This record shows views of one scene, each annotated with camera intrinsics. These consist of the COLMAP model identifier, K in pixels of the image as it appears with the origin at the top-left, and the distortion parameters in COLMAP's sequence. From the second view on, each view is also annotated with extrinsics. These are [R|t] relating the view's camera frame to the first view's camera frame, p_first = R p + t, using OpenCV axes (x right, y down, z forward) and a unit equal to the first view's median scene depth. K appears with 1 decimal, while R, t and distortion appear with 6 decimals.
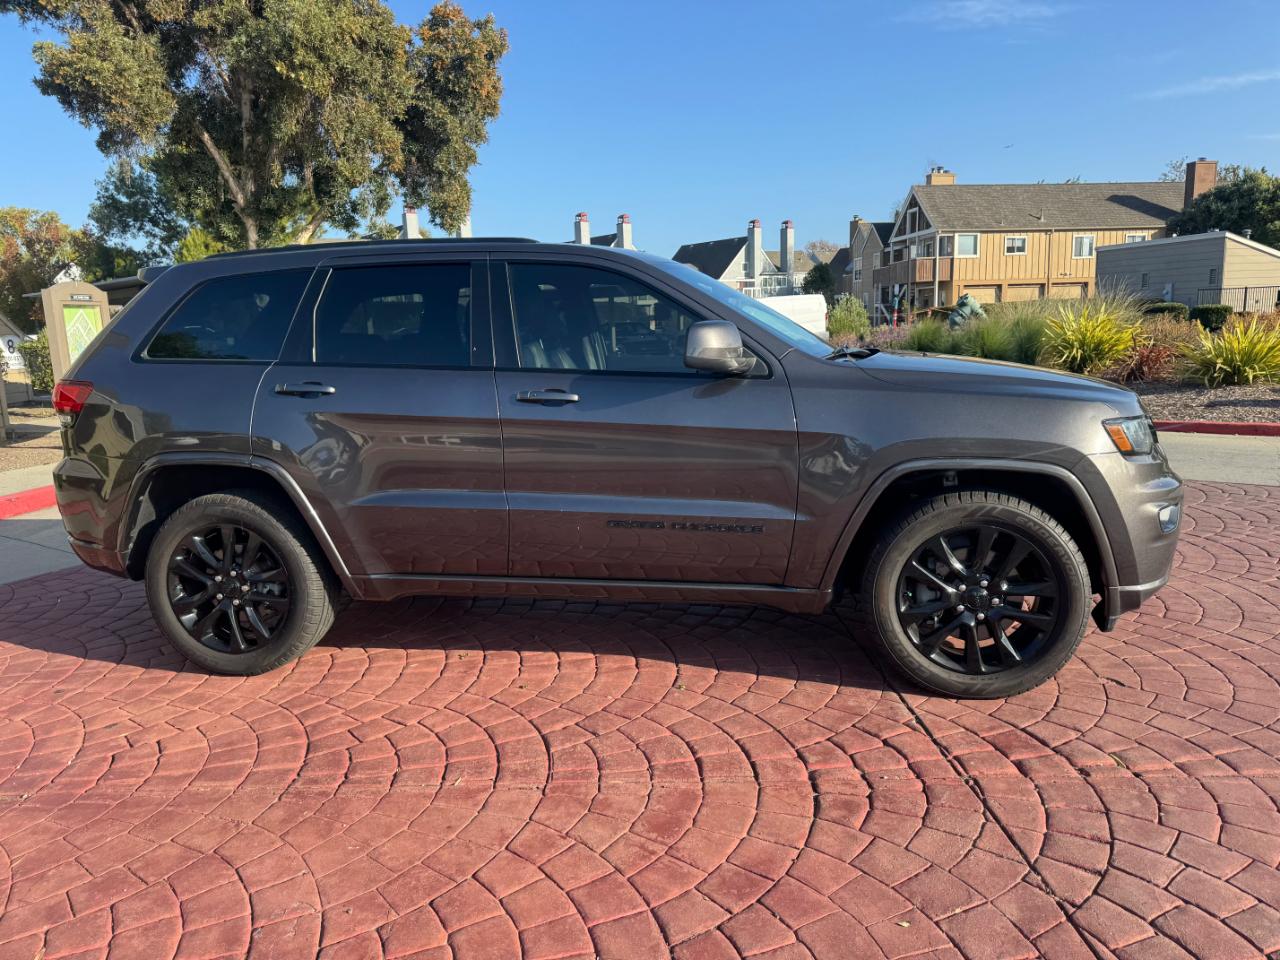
lens RADIAL K [[906.2, 0, 638.4], [0, 906.2, 482.9], [0, 0, 1]] dist [0.030657, -0.034903]
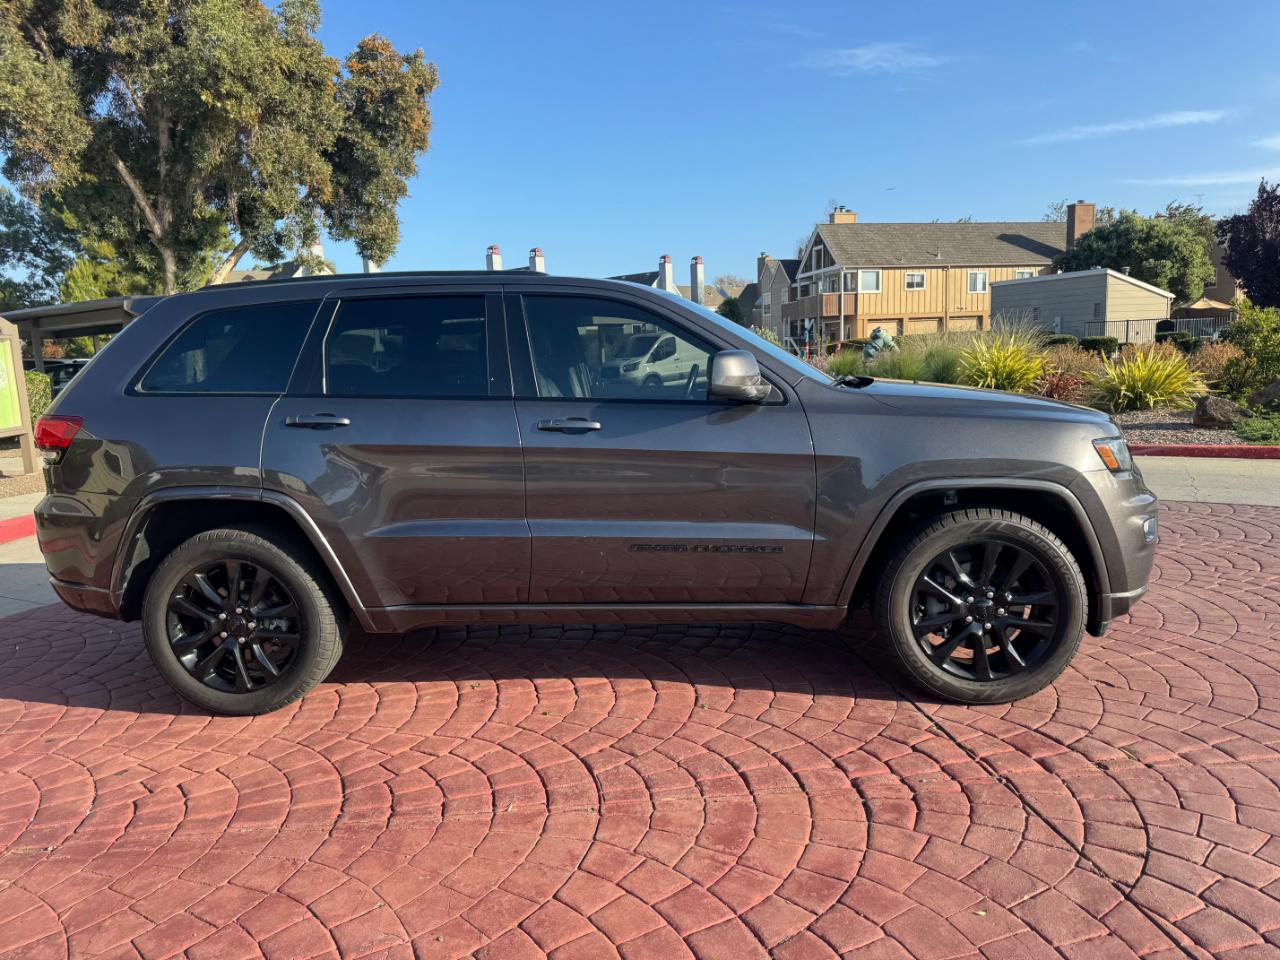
lens RADIAL K [[906.2, 0, 644.3], [0, 906.2, 489.0], [0, 0, 1]] dist [0.030657, -0.034903]
pose [[0.994505, -0.019233, 0.102911, -0.034487], [0.022207, 0.999366, -0.027826, 0.001939], [-0.102310, 0.029958, 0.994301, -0.005461]]
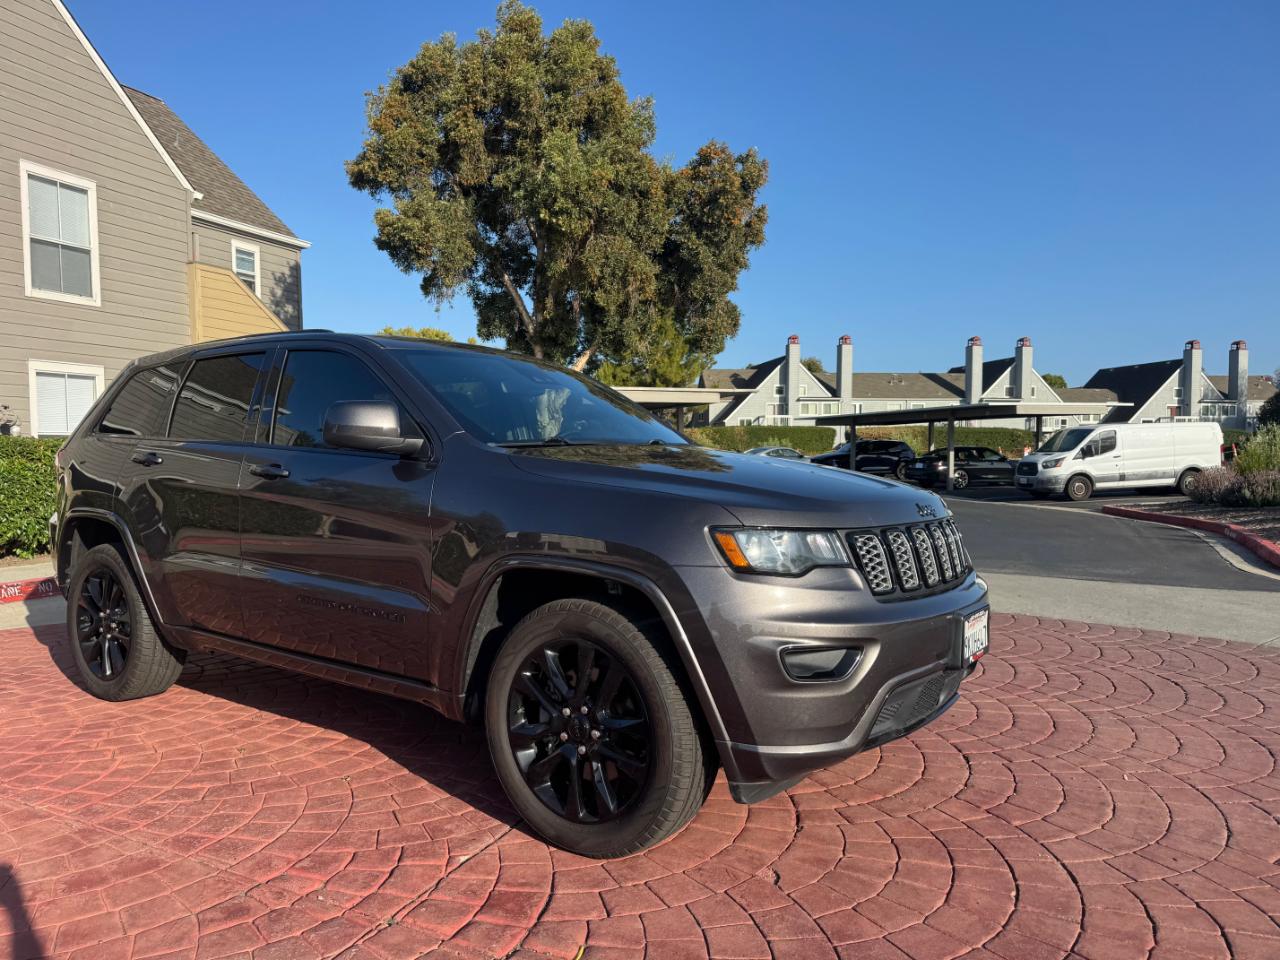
lens RADIAL K [[906.2, 0, 624.2], [0, 906.2, 510.3], [0, 0, 1]] dist [0.030657, -0.034903]
pose [[0.900509, 0.054634, -0.431391, 0.206623], [-0.100691, 0.991311, -0.084641, -0.001929], [0.423018, 0.119657, 0.898186, 0.063744]]
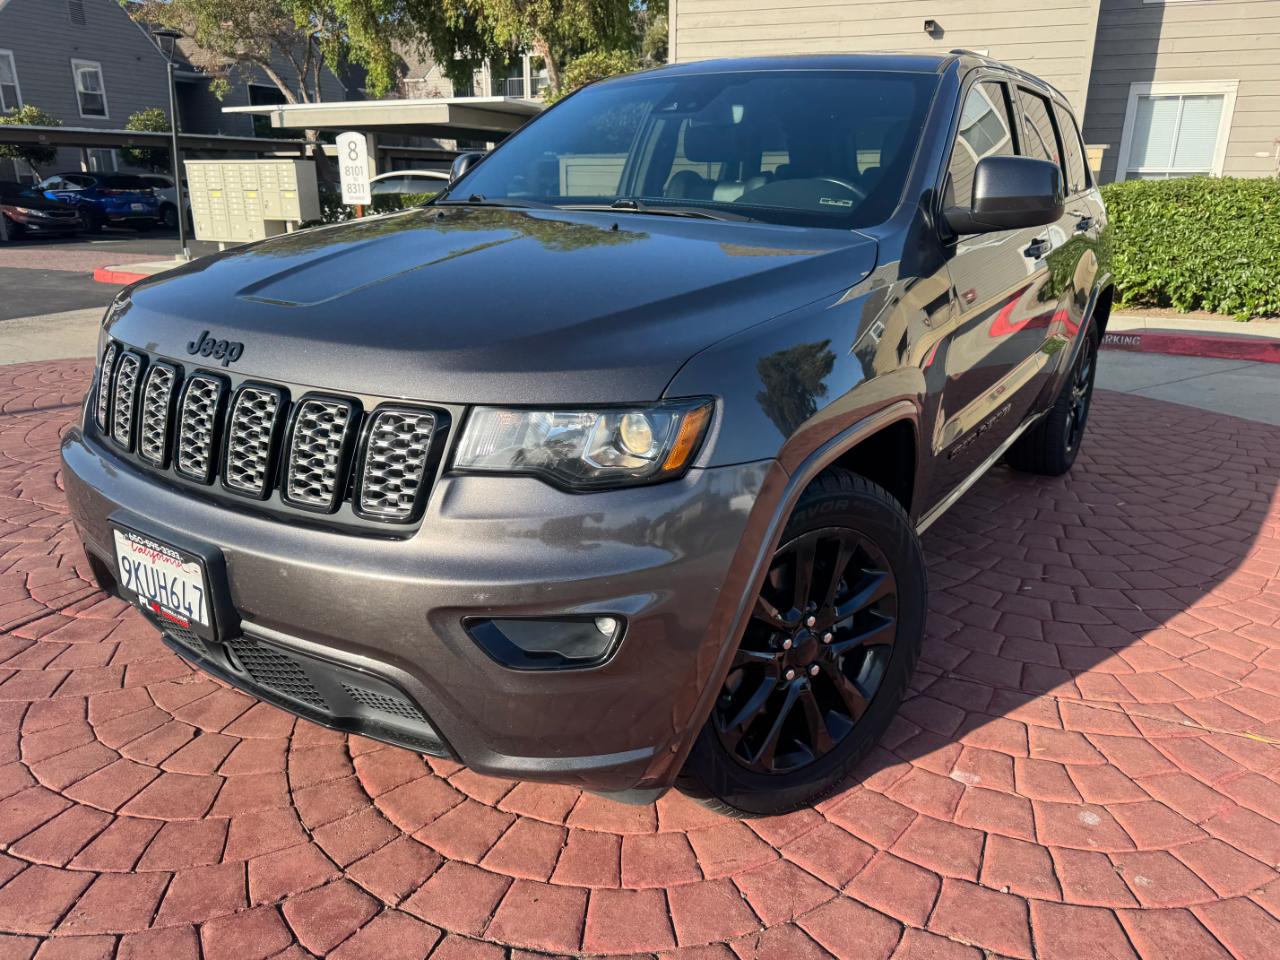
lens RADIAL K [[906.2, 0, 631.2], [0, 906.2, 481.7], [0, 0, 1]] dist [0.030657, -0.034903]
pose [[-0.414588, 0.307065, -0.856638, 0.265816], [-0.154838, 0.903821, 0.398915, -0.079139], [0.896740, 0.298025, -0.327167, 0.446162]]
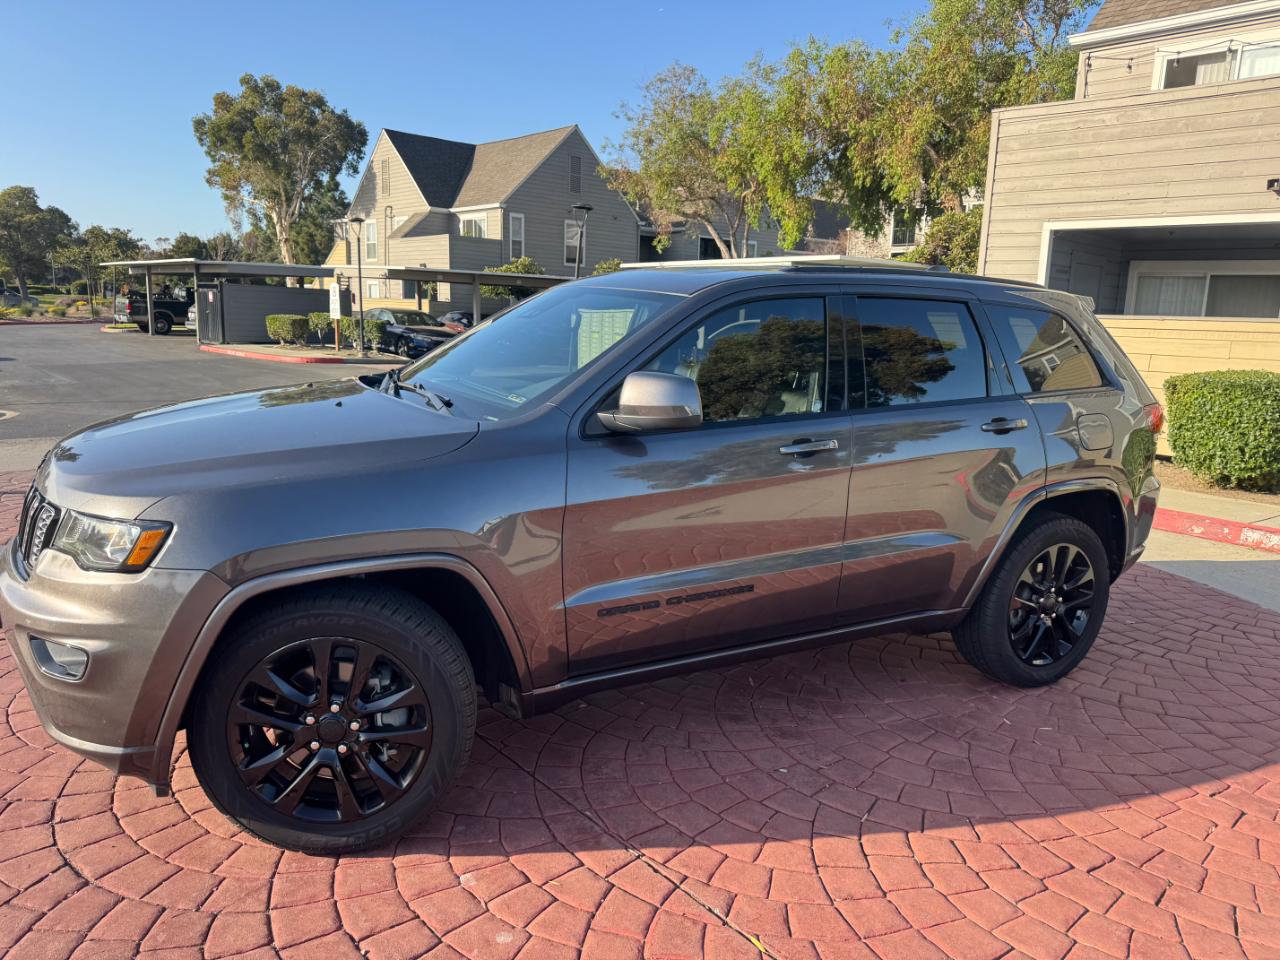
lens RADIAL K [[906.2, 0, 635.4], [0, 906.2, 484.2], [0, 0, 1]] dist [0.030657, -0.034903]
pose [[-0.788577, 0.113810, -0.604313, 0.188769], [-0.124398, 0.932882, 0.338018, -0.128284], [0.602222, 0.341728, -0.721492, 0.610986]]
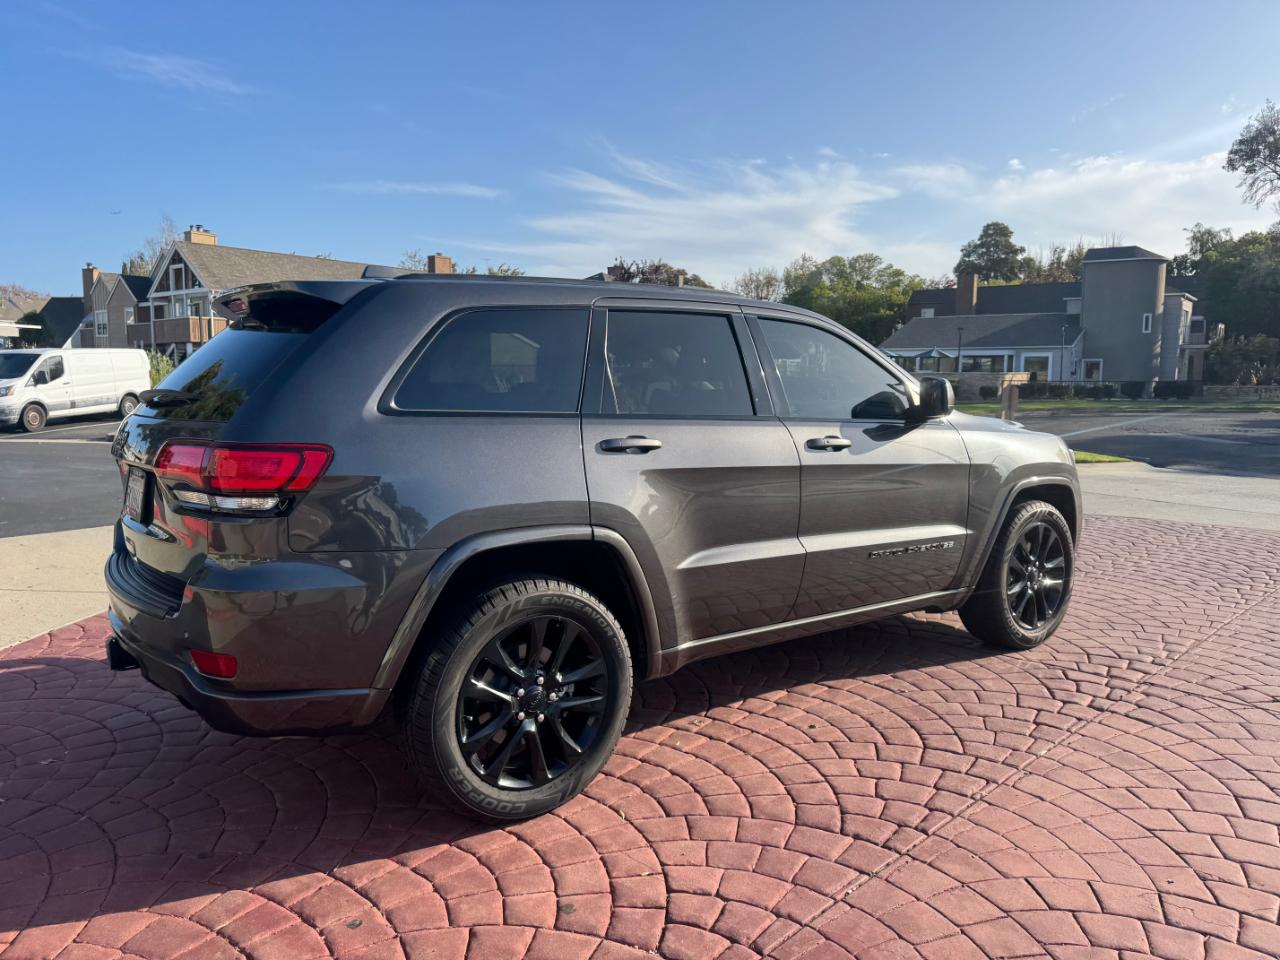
lens RADIAL K [[908.1, 0, 647.3], [0, 908.1, 479.3], [0, 0, 1]] dist [0.016339, -0.018580]
pose [[0.683430, -0.050736, 0.728250, -0.292682], [0.104127, 0.994157, -0.028457, -0.012771], [-0.722551, 0.095279, 0.684720, 0.117317]]
